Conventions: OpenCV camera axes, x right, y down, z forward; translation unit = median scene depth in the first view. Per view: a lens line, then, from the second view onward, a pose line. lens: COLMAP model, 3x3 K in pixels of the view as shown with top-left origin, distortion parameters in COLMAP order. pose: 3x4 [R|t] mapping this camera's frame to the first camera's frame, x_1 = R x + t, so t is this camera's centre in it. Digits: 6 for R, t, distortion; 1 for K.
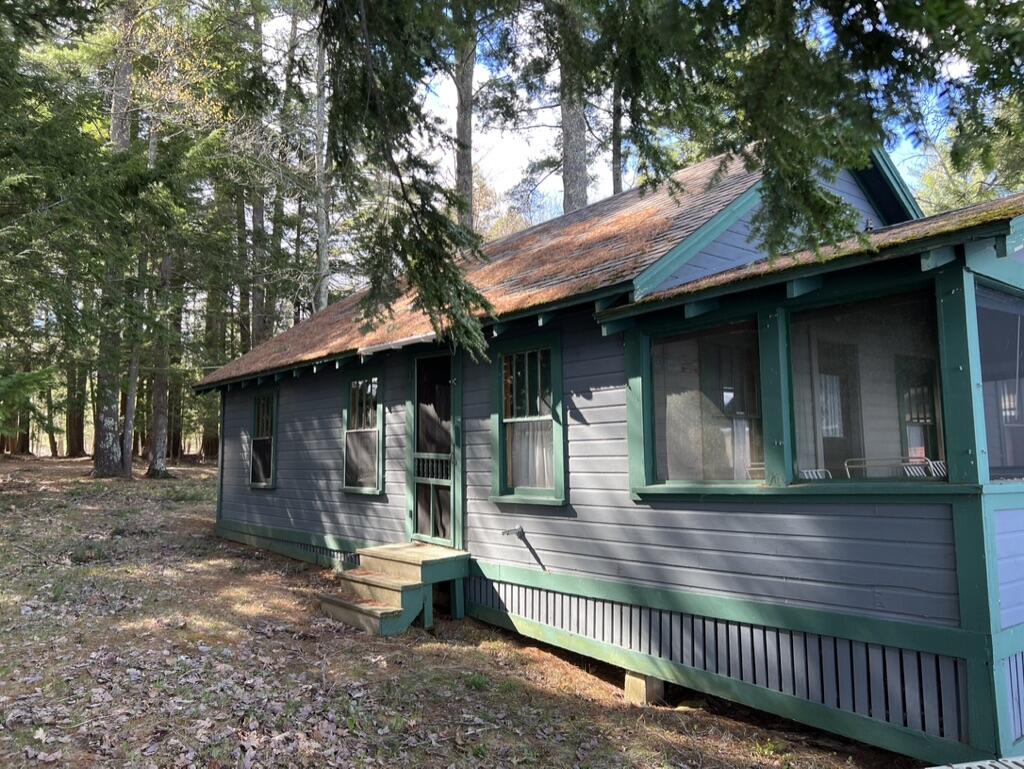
lens RADIAL K [[776.2, 0, 511.6], [0, 776.2, 383.2], [0, 0, 1]] dist [0.036969, -0.027135]
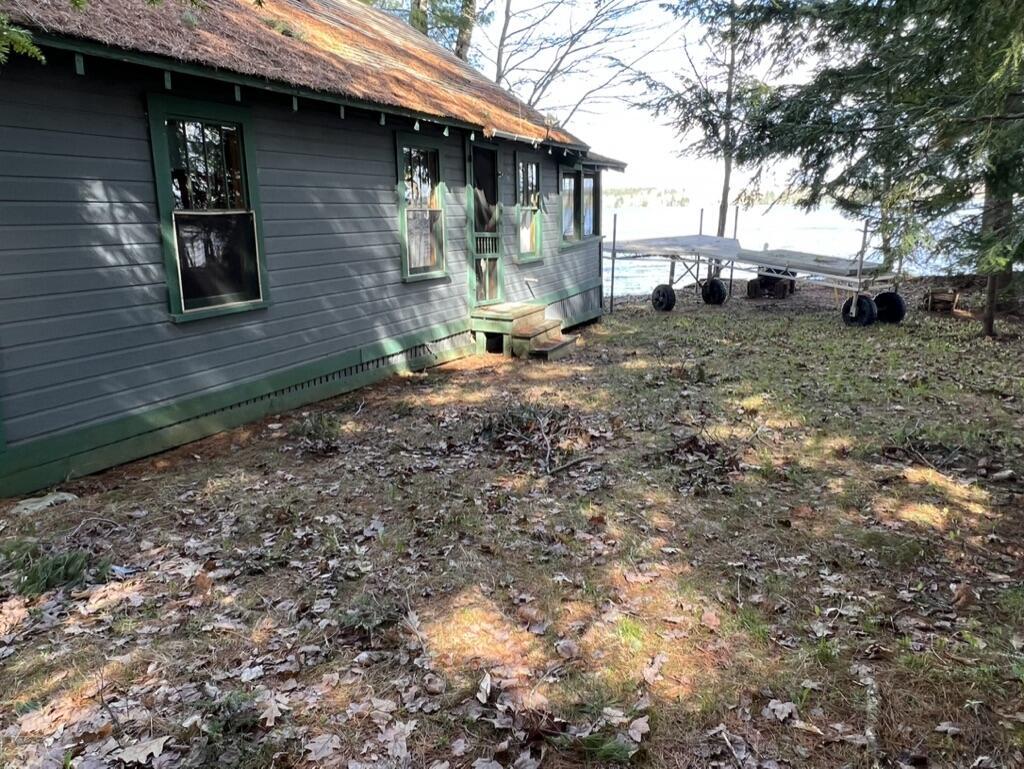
lens RADIAL K [[771.8, 0, 511.8], [0, 771.8, 384.5], [0, 0, 1]] dist [0.002184, -0.006170]
pose [[-0.457448, -0.161993, 0.874357, -1.134544], [-0.048782, 0.986358, 0.157221, 0.121329], [-0.887898, 0.029268, -0.459109, 1.410145]]
